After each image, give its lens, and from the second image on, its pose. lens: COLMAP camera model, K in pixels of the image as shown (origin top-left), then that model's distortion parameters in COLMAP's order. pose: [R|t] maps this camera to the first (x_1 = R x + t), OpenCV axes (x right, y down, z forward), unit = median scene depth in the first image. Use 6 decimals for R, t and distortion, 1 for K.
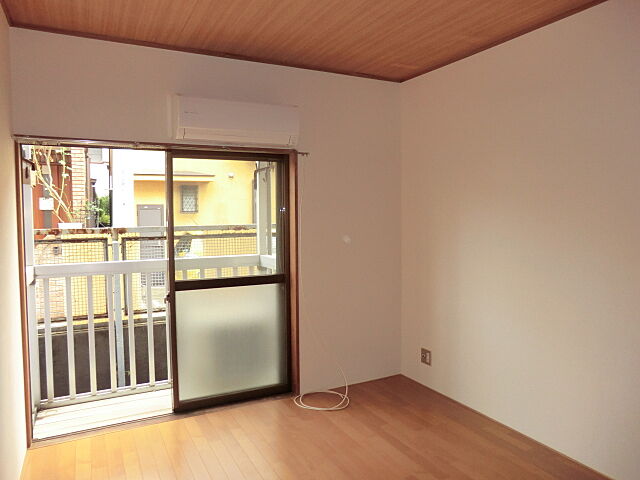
lens RADIAL K [[477.1, 0, 320.8], [0, 477.1, 238.2], [0, 0, 1]] dist [-0.047309, 0.069783]
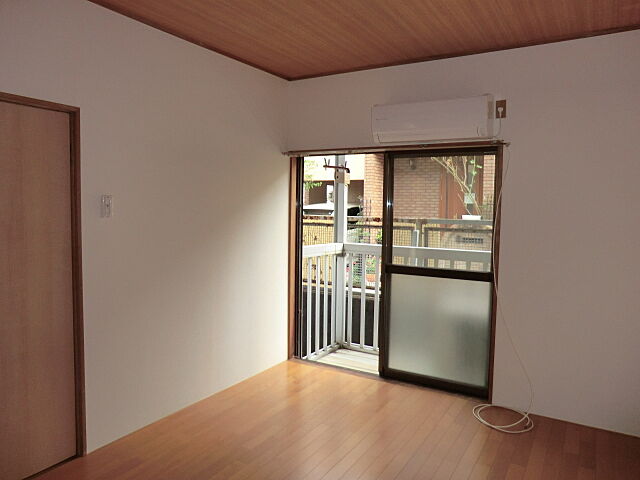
lens RADIAL K [[477.1, 0, 320.8], [0, 477.1, 238.2], [0, 0, 1]] dist [-0.047309, 0.069783]
pose [[0.522607, 0.073099, -0.849434, 0.577564], [-0.063732, 0.996880, 0.046577, -0.017367], [0.850188, 0.029794, 0.525635, 0.235004]]
